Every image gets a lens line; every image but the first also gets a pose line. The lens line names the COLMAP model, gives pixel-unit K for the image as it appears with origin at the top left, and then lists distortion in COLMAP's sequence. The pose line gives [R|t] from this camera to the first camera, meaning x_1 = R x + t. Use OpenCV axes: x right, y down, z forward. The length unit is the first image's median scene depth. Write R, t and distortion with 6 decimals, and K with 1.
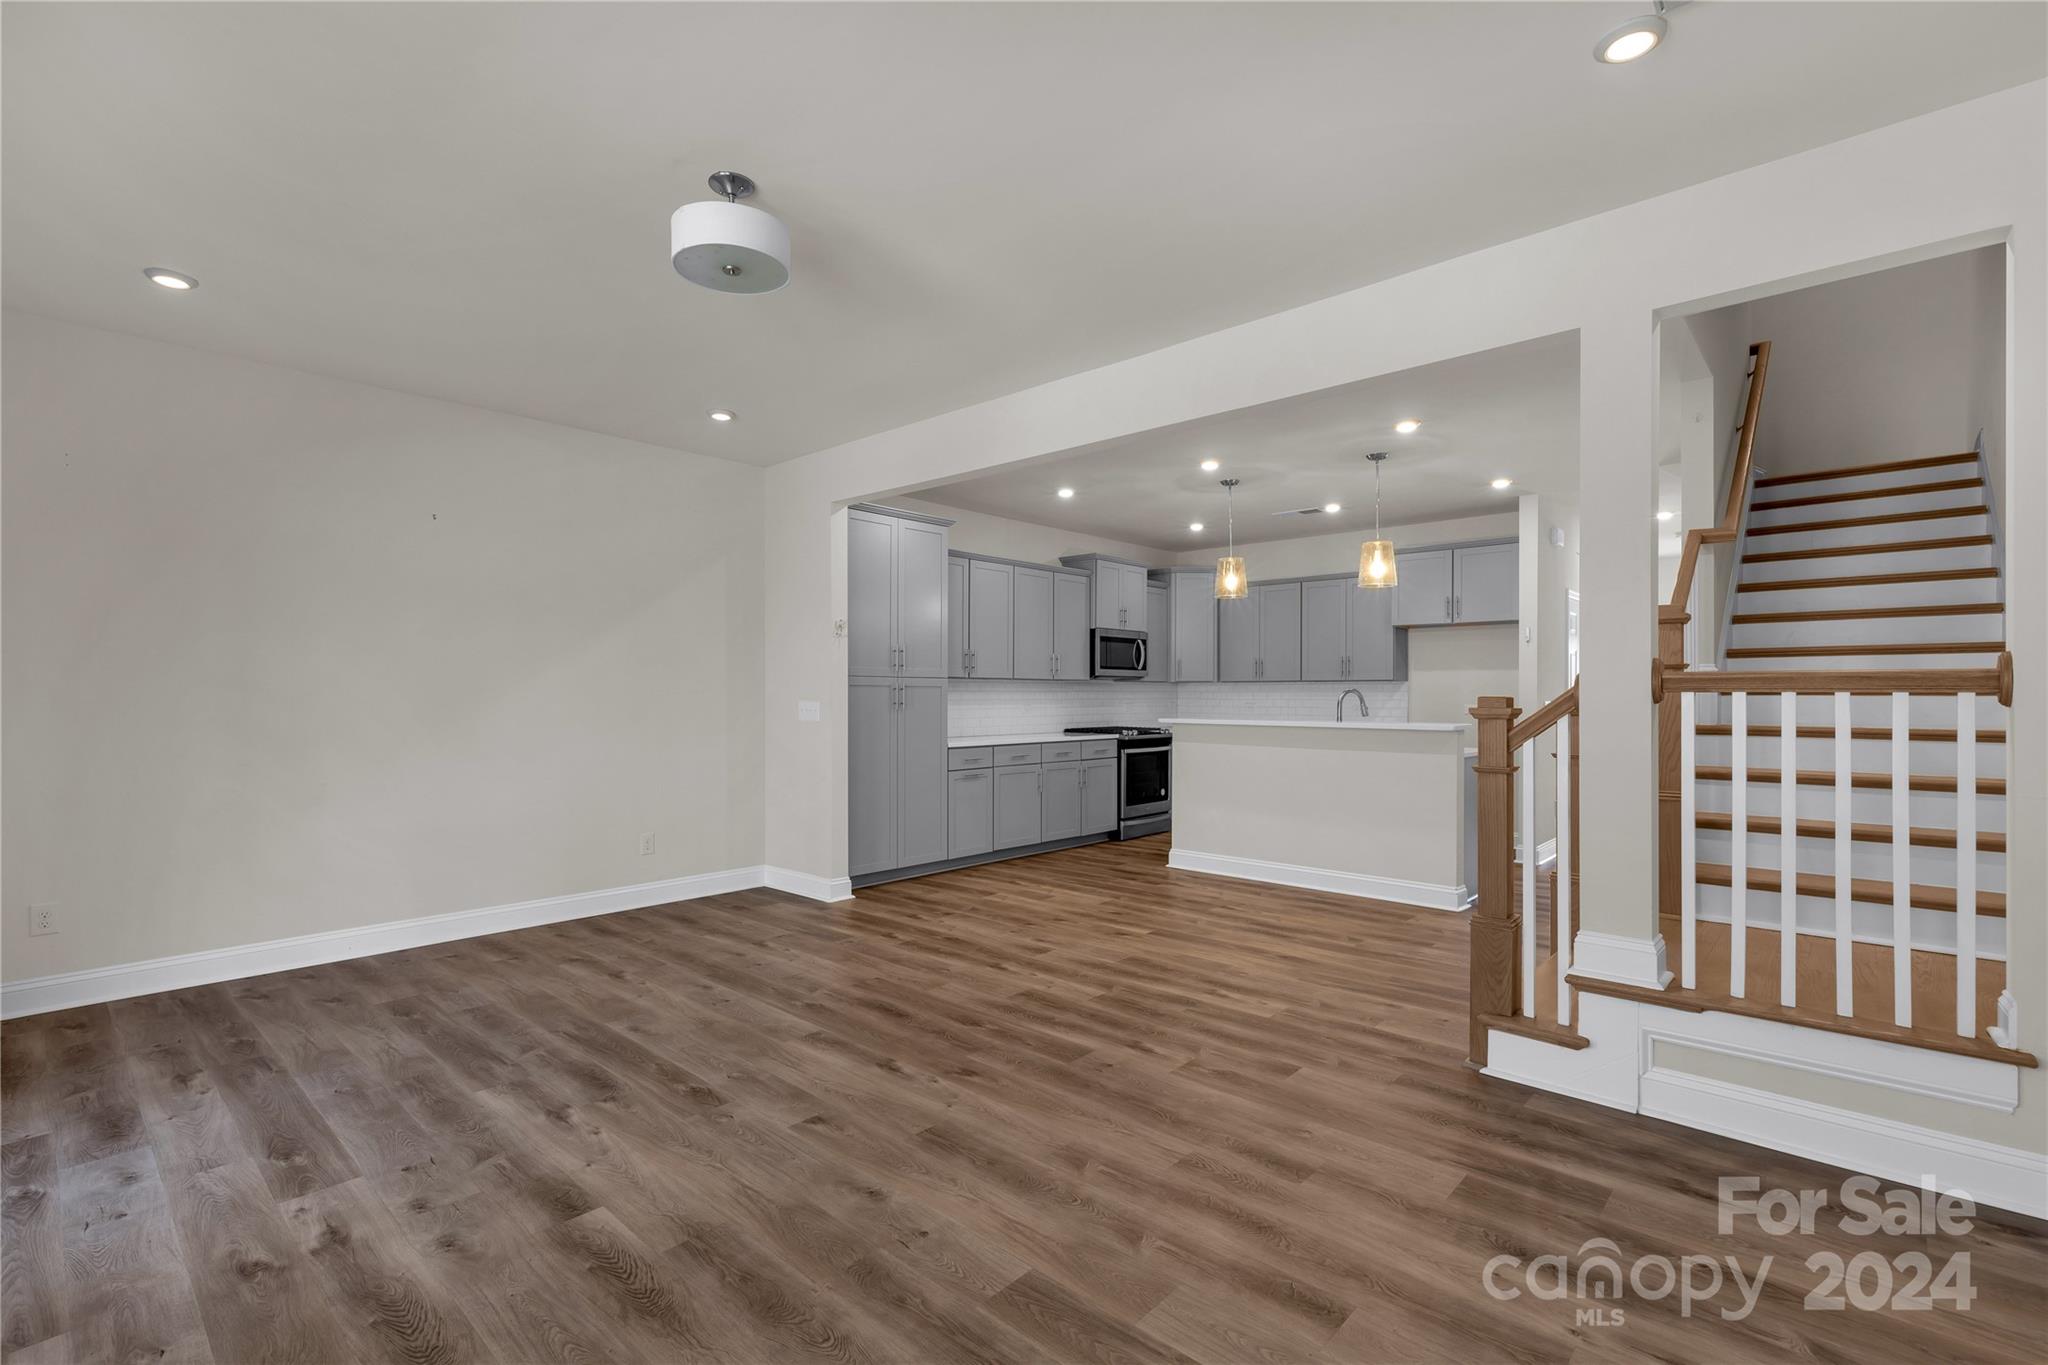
lens RADIAL K [[921.9, 0, 1022.2], [0, 921.9, 682.3], [0, 0, 1]] dist [0.008433, -0.000329]
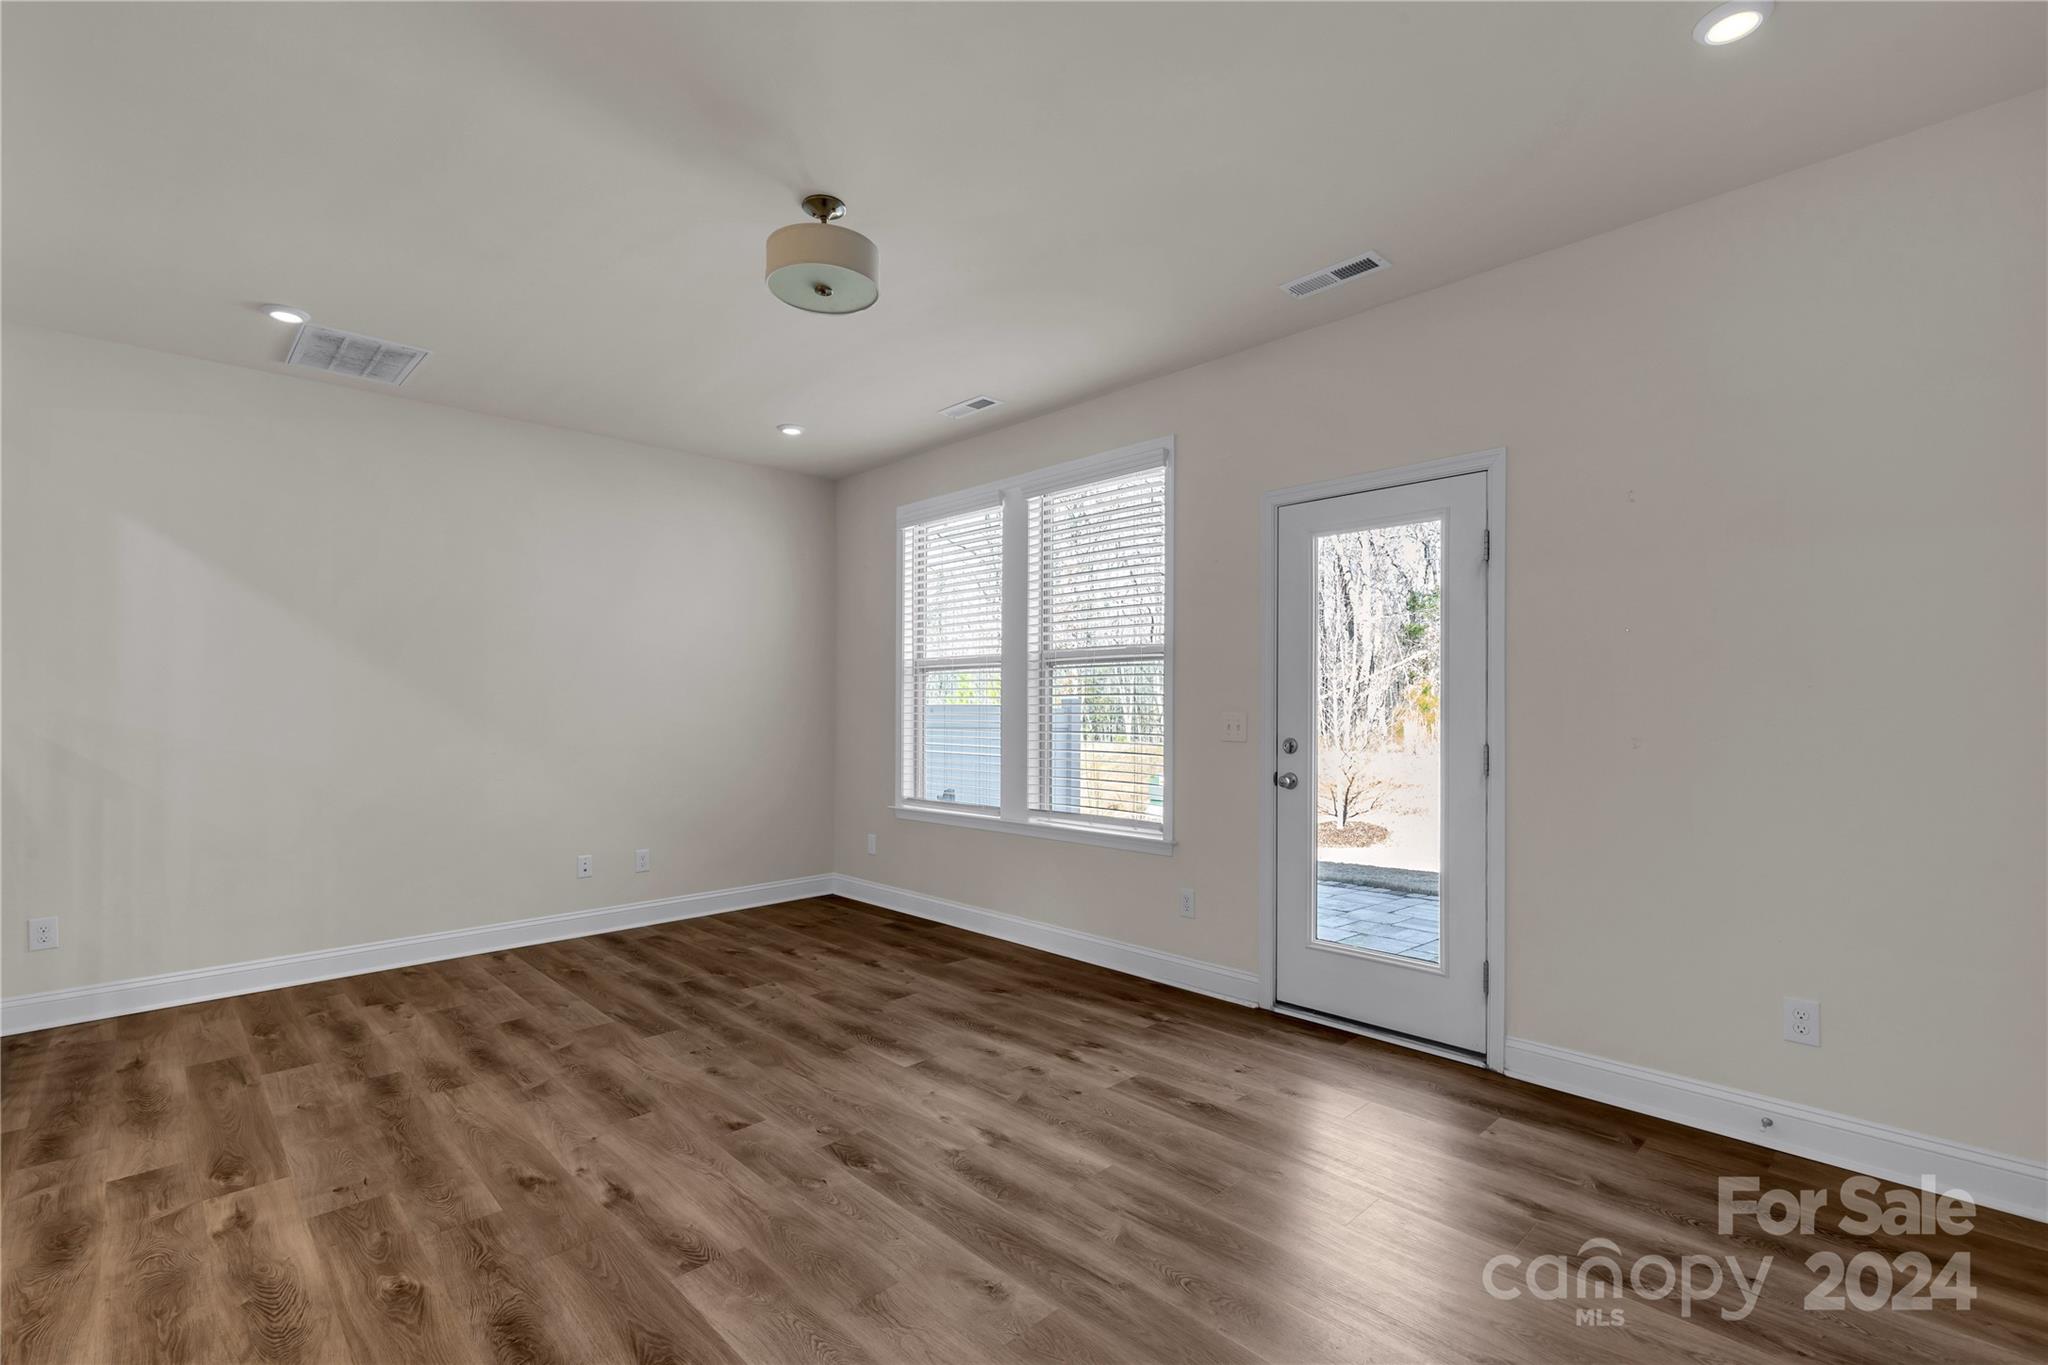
lens RADIAL K [[921.9, 0, 1027.3], [0, 921.9, 683.5], [0, 0, 1]] dist [0.008433, -0.000329]
pose [[-0.998115, 0.007048, 0.060958, -0.512586], [0.004959, 0.999397, -0.034352, 0.021364], [-0.061164, -0.033985, -0.997549, 1.696977]]
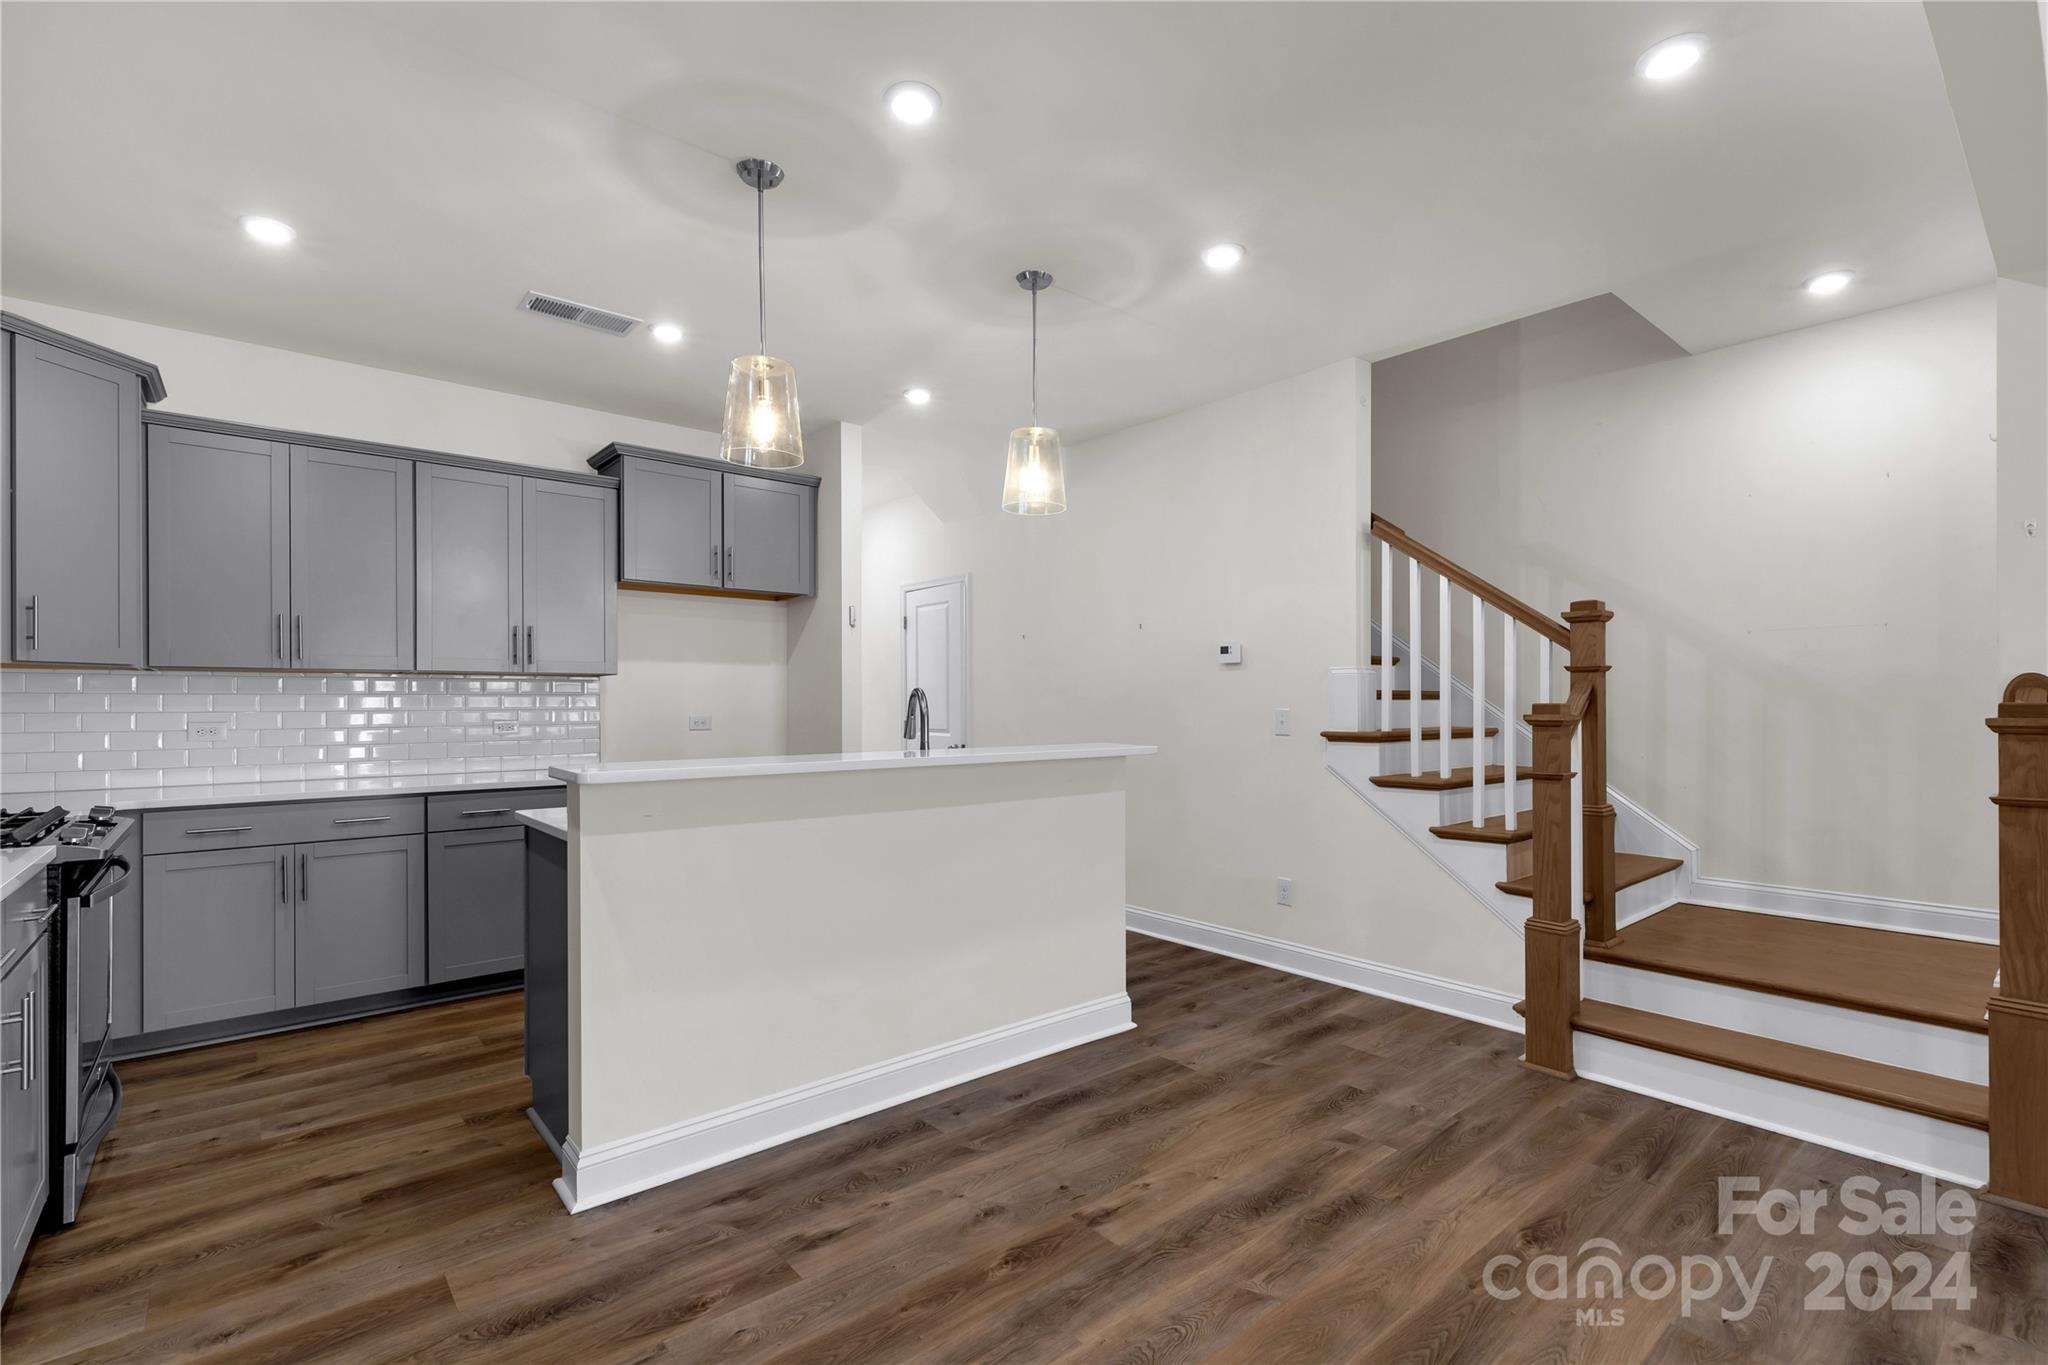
lens RADIAL K [[921.9, 0, 1014.1], [0, 921.9, 697.3], [0, 0, 1]] dist [0.008433, -0.000329]
pose [[0.126772, 0.003625, 0.991925, -0.323843], [-0.012967, 0.999914, -0.001997, 0.022699], [-0.991847, -0.012609, 0.126809, 1.665454]]
